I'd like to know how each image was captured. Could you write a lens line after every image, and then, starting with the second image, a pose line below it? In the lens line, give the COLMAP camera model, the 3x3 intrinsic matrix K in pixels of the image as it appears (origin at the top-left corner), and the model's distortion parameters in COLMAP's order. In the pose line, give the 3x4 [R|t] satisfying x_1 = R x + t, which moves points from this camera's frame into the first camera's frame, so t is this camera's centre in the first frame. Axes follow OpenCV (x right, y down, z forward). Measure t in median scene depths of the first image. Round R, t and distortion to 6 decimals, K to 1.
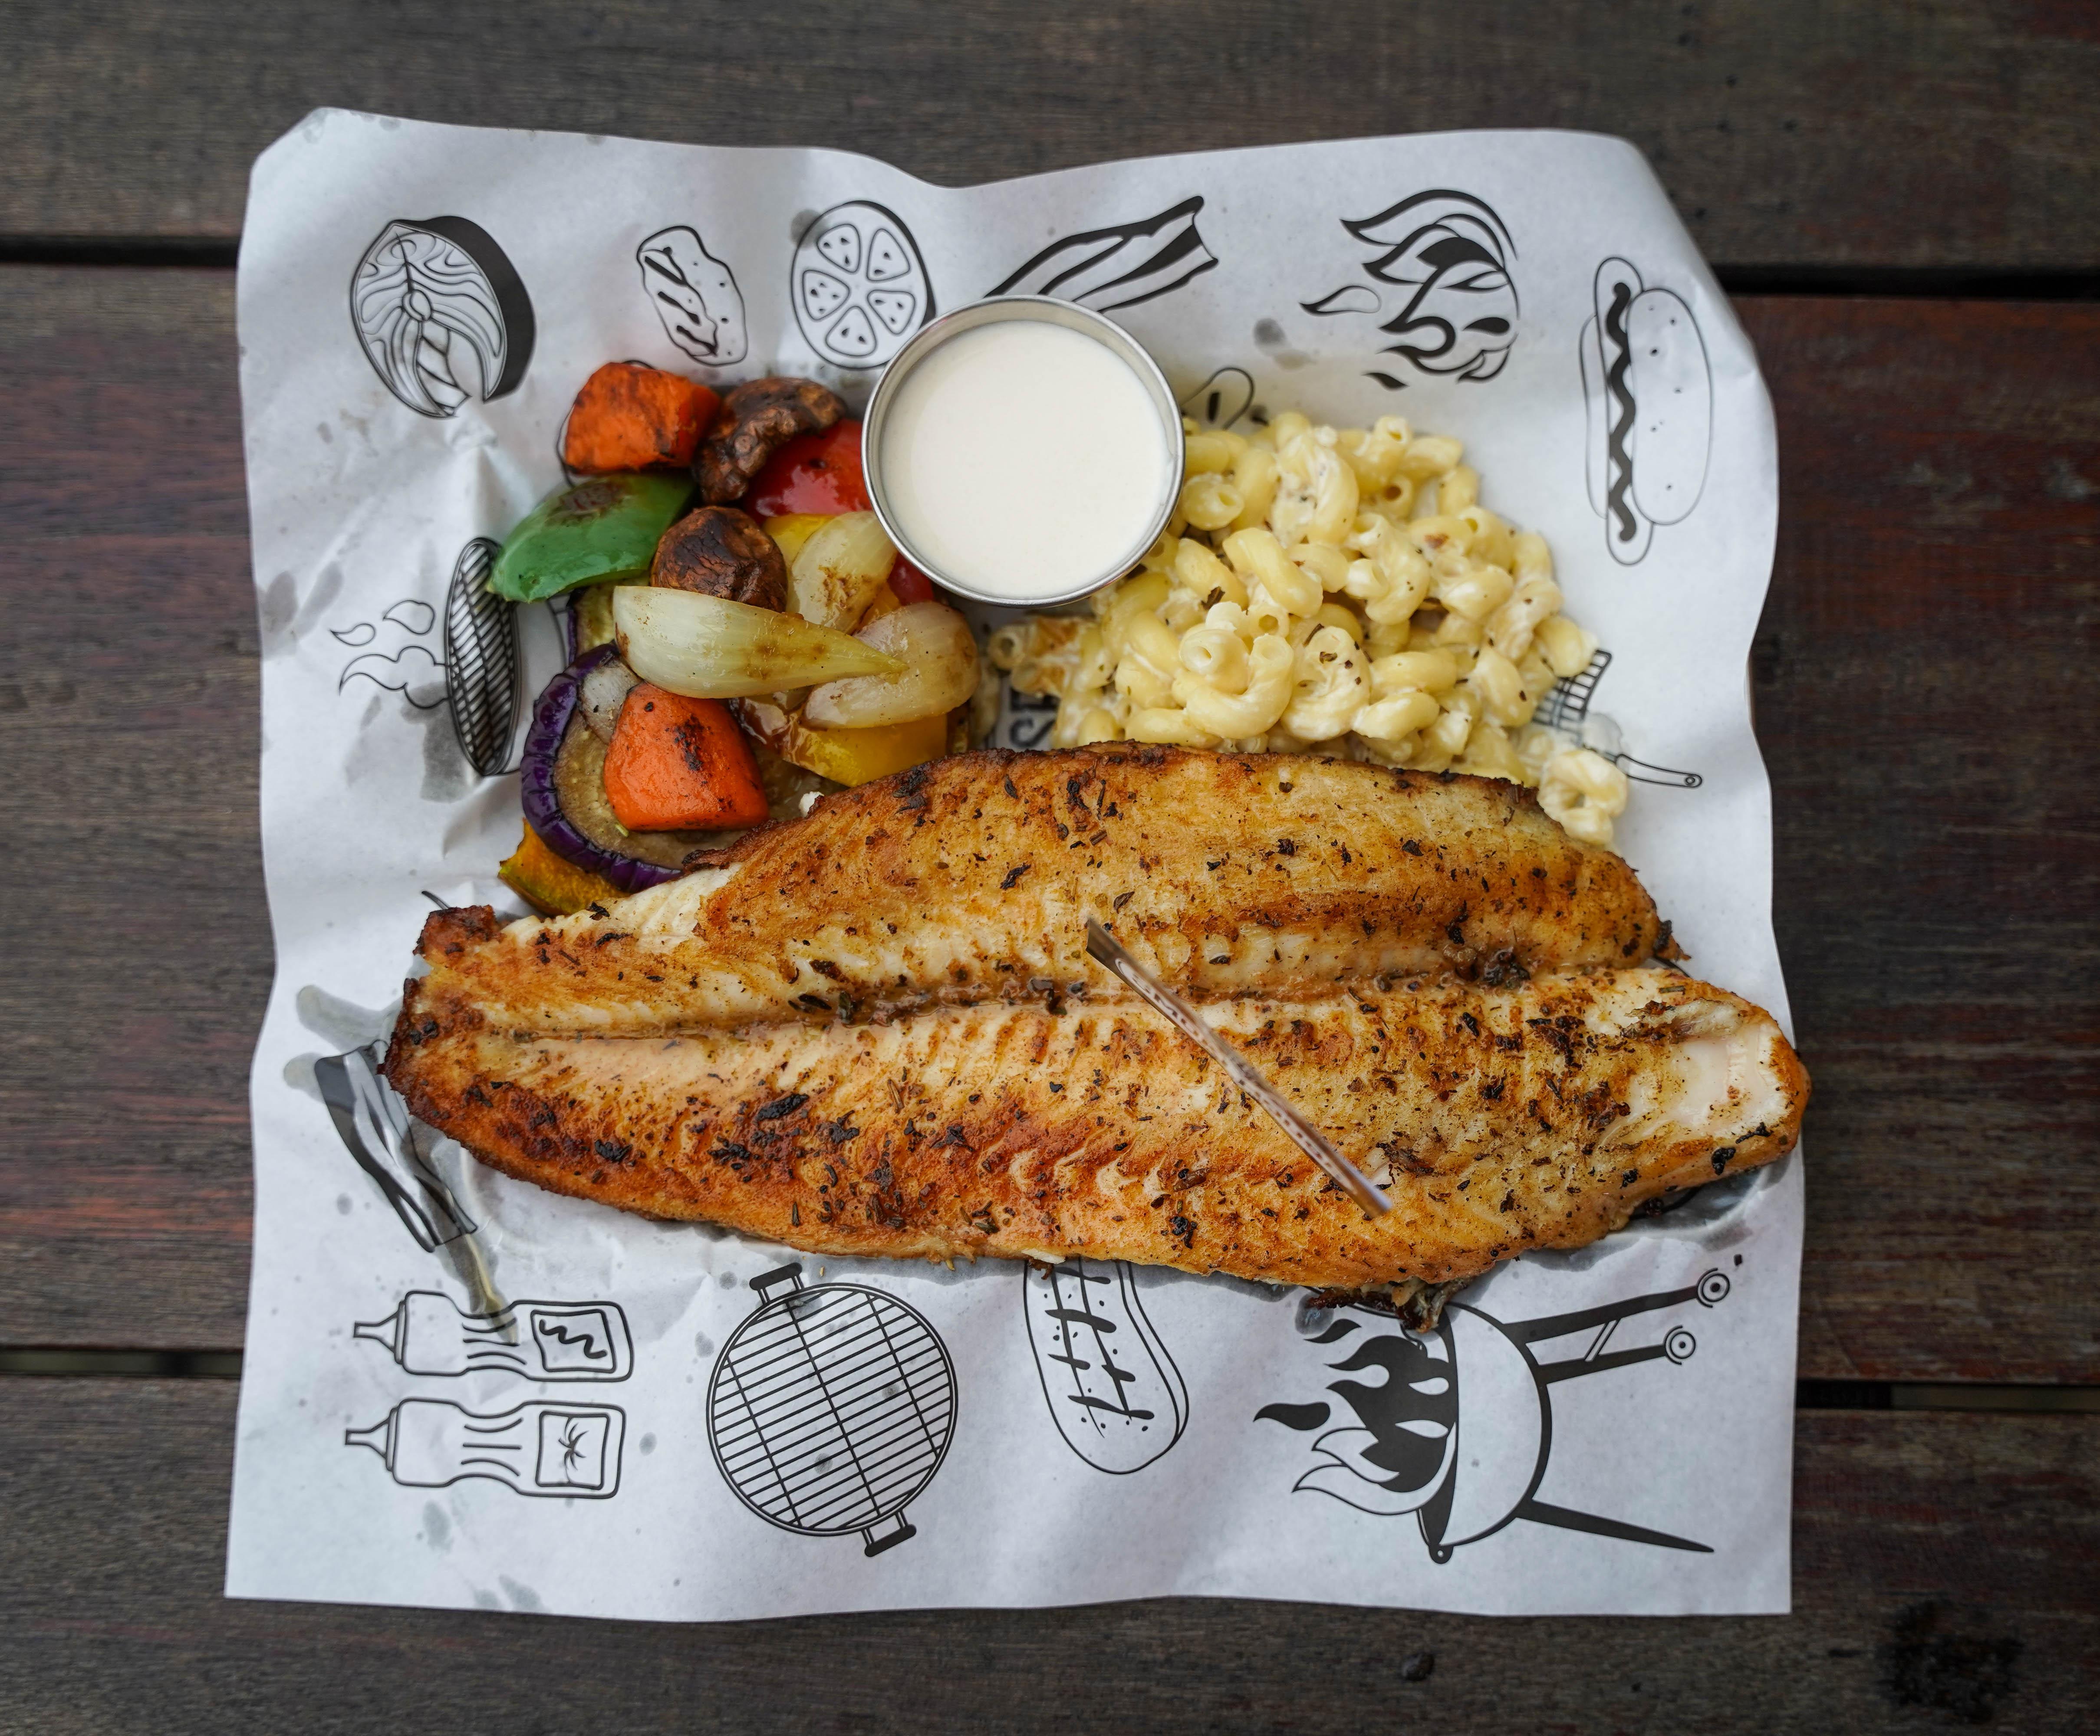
lens RADIAL K [[3183.8, 0, 1078.6], [0, 3183.8, 870.5], [0, 0, 1]] dist [0.051682, -0.163841]
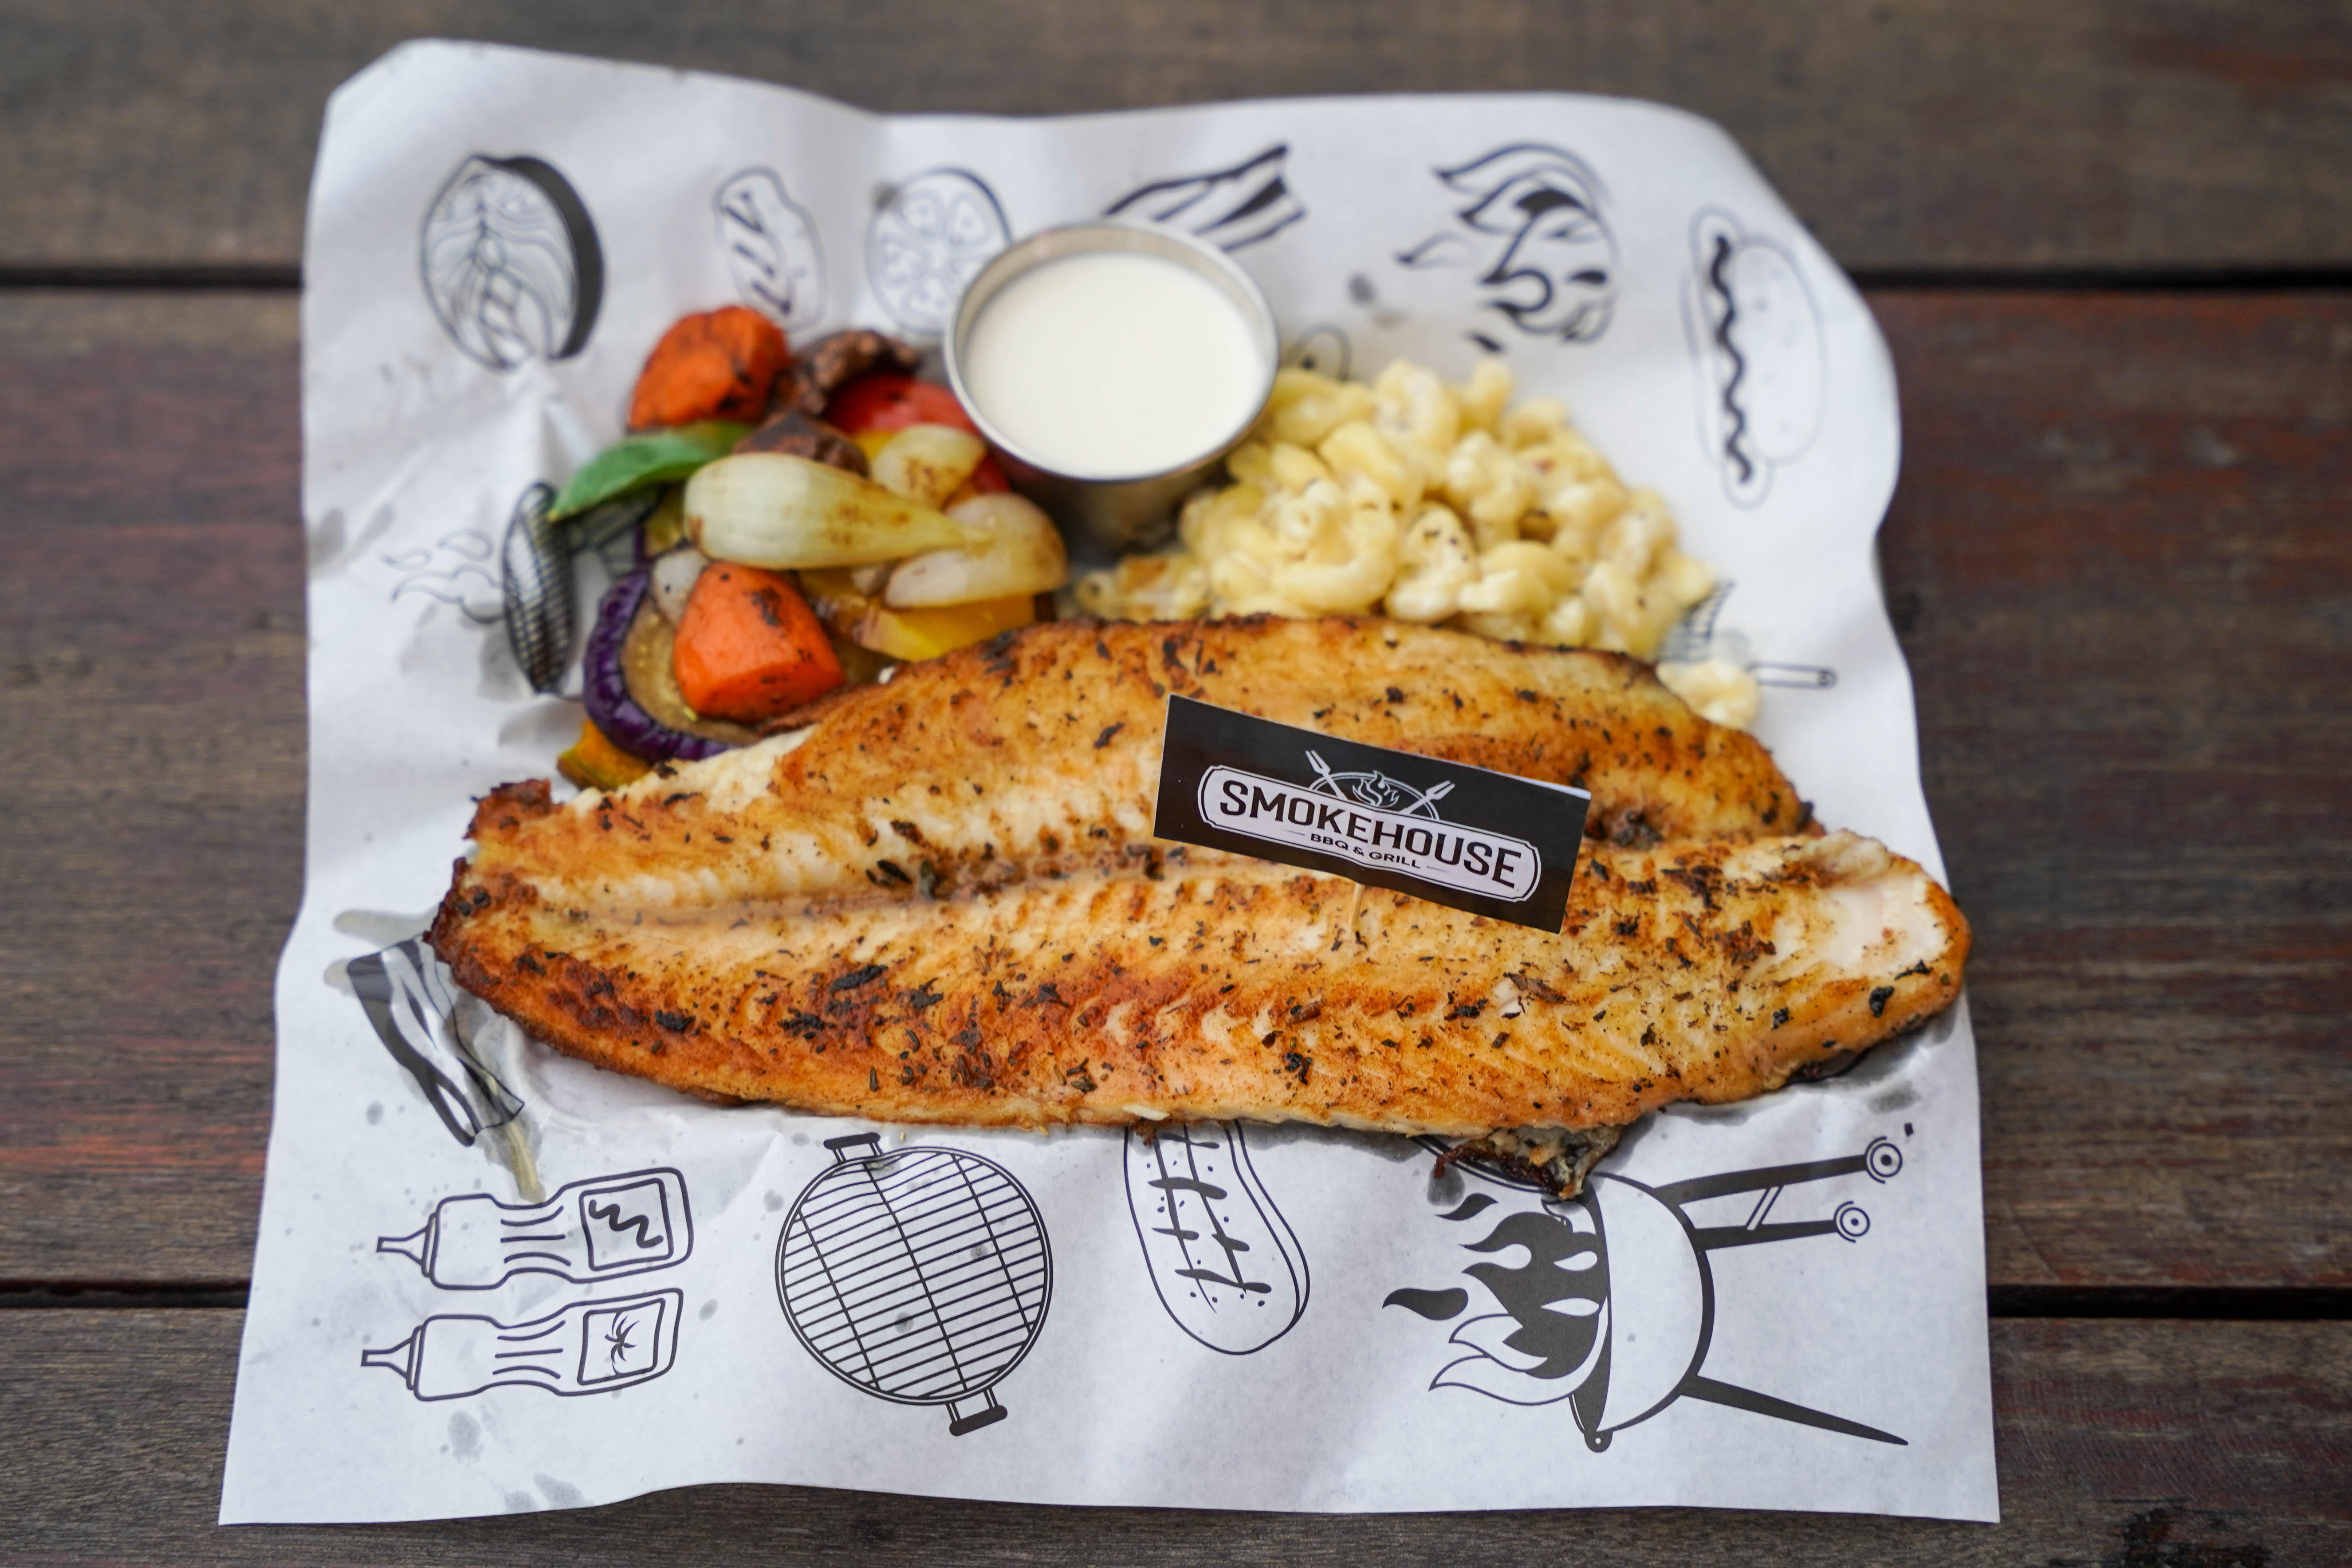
lens RADIAL K [[5204.4, 0, 1176.0], [0, 5204.4, 784.0], [0, 0, 1]] dist [-0.013794, 0.823680]
pose [[0.999818, -0.014945, 0.011894, -0.018390], [0.018508, 0.911922, -0.409946, 0.641232], [-0.004720, 0.410092, 0.912032, -0.394613]]
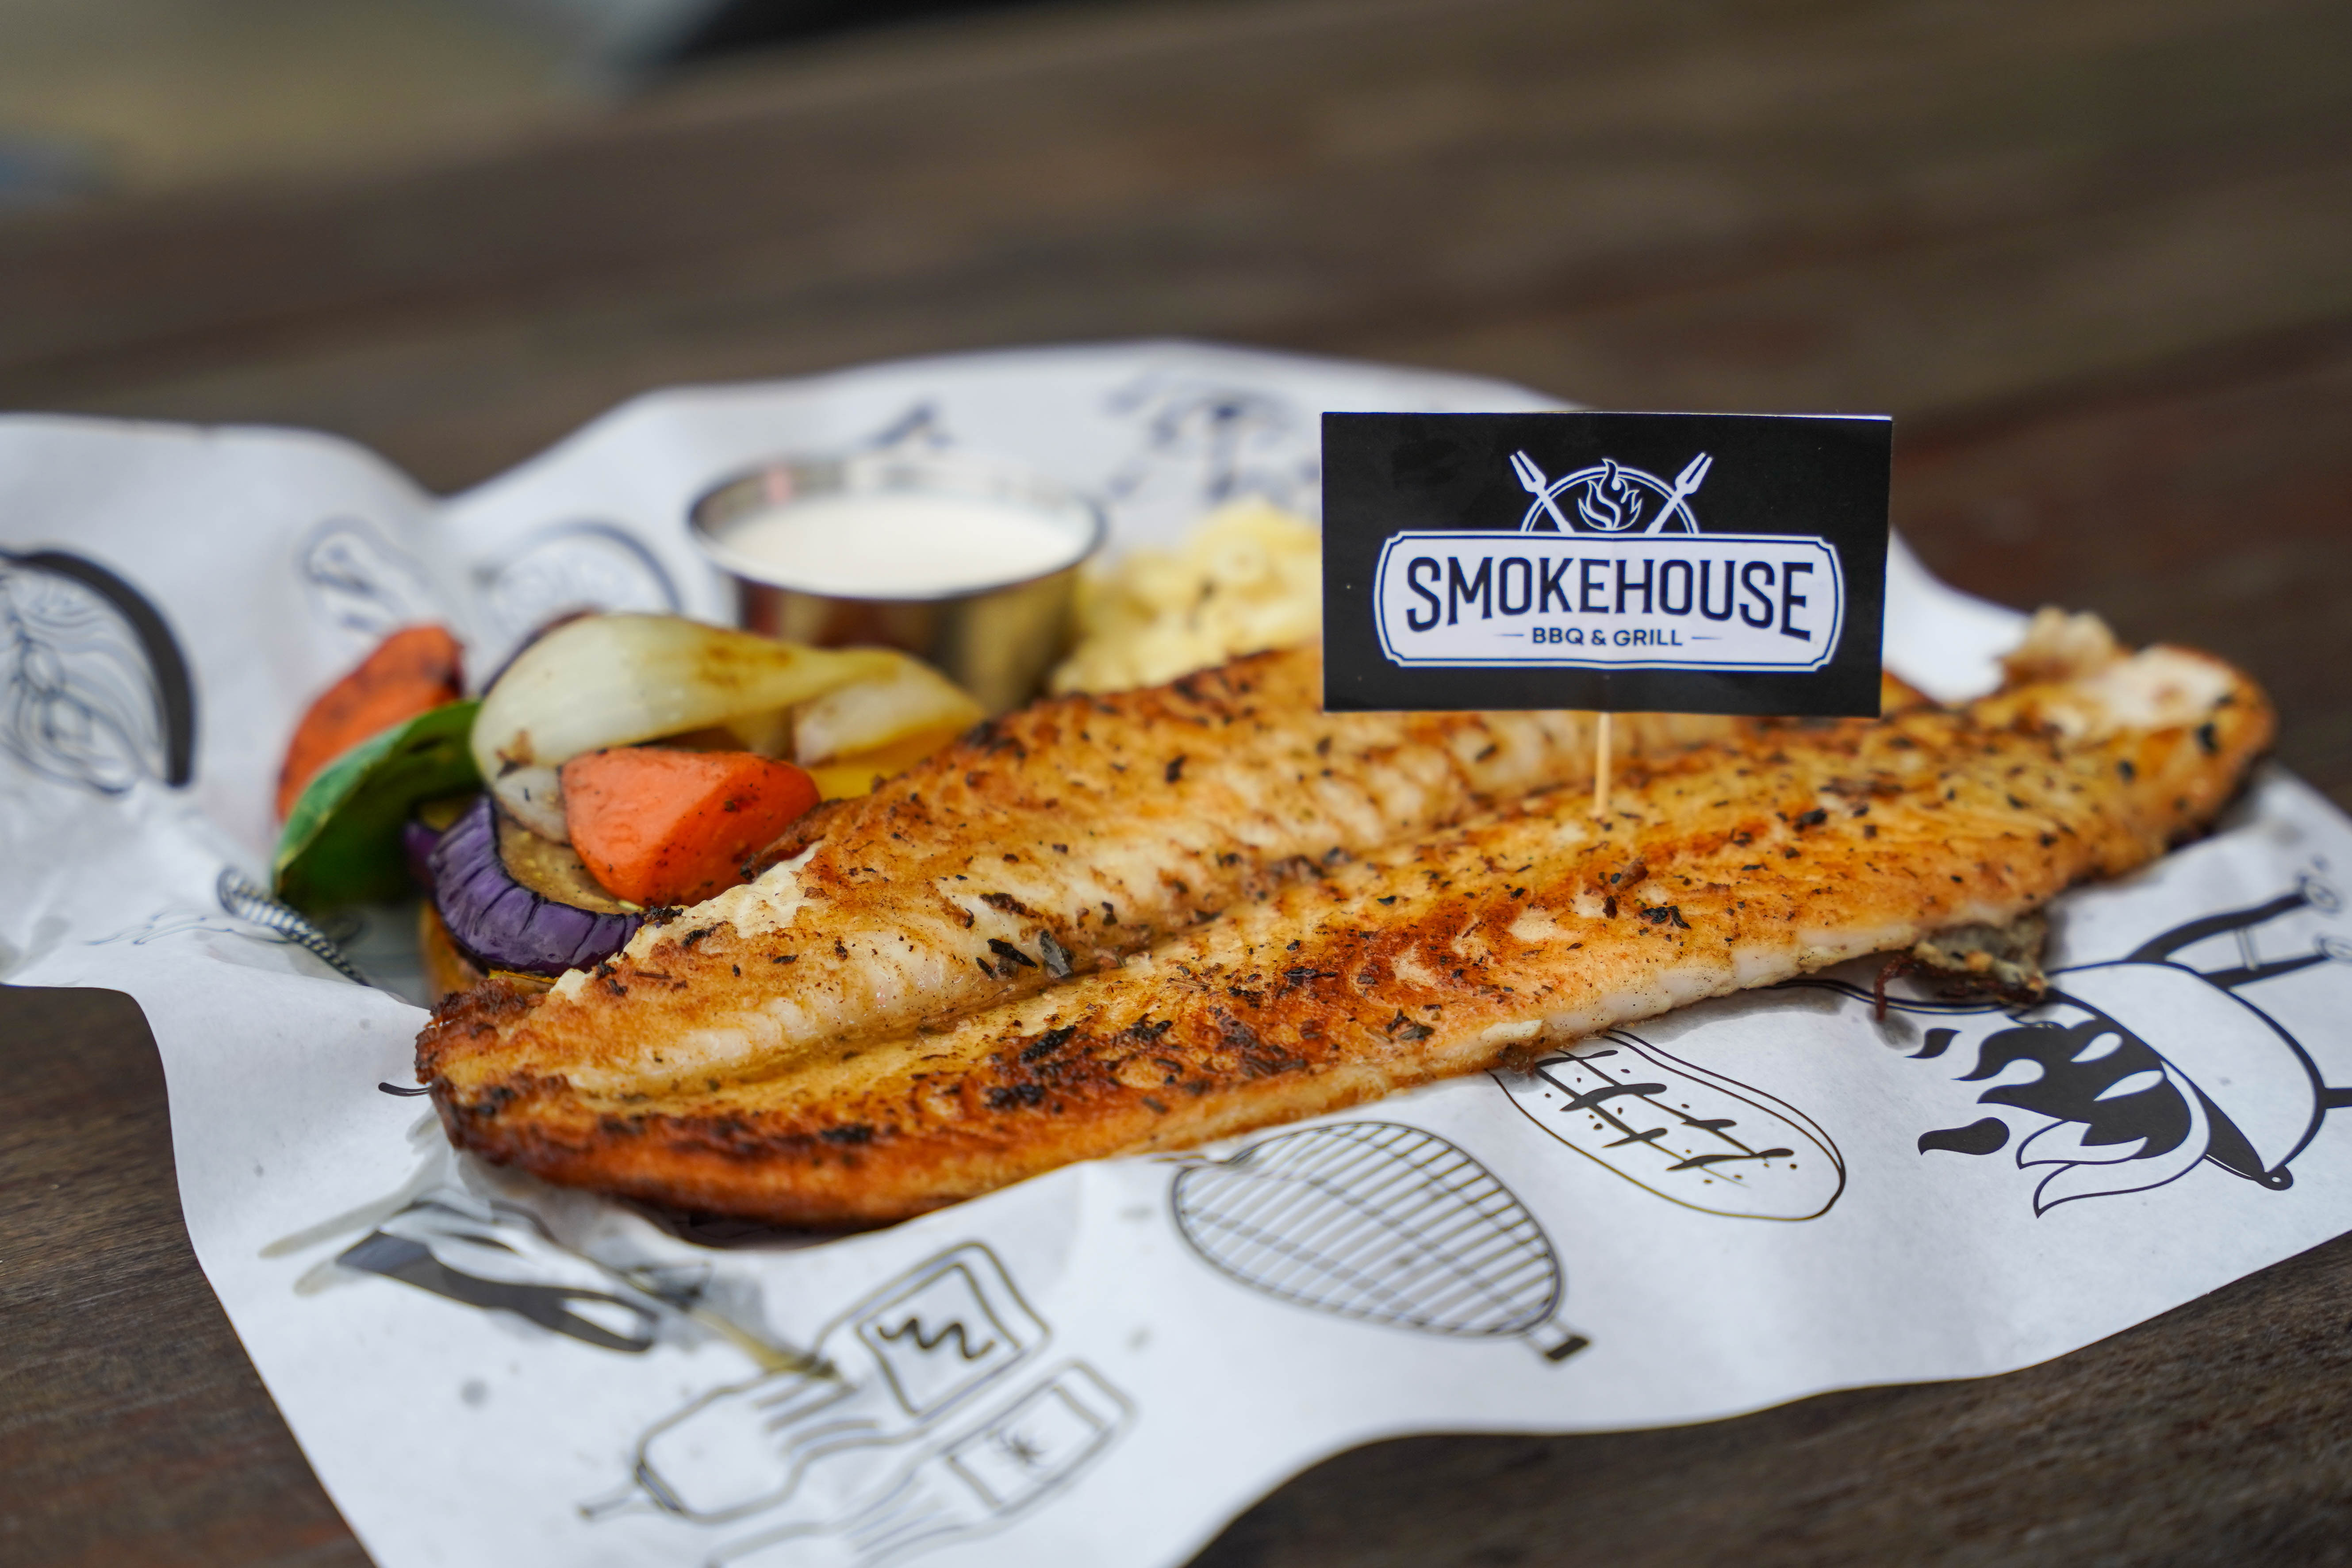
lens RADIAL K [[5204.4, 0, 1176.0], [0, 5204.4, 784.0], [0, 0, 1]] dist [-0.013794, 0.823680]
pose [[0.854400, -0.213057, 0.473928, -0.559481], [0.514154, 0.478548, -0.711785, 0.813305], [-0.075147, 0.851821, 0.518415, 0.406225]]
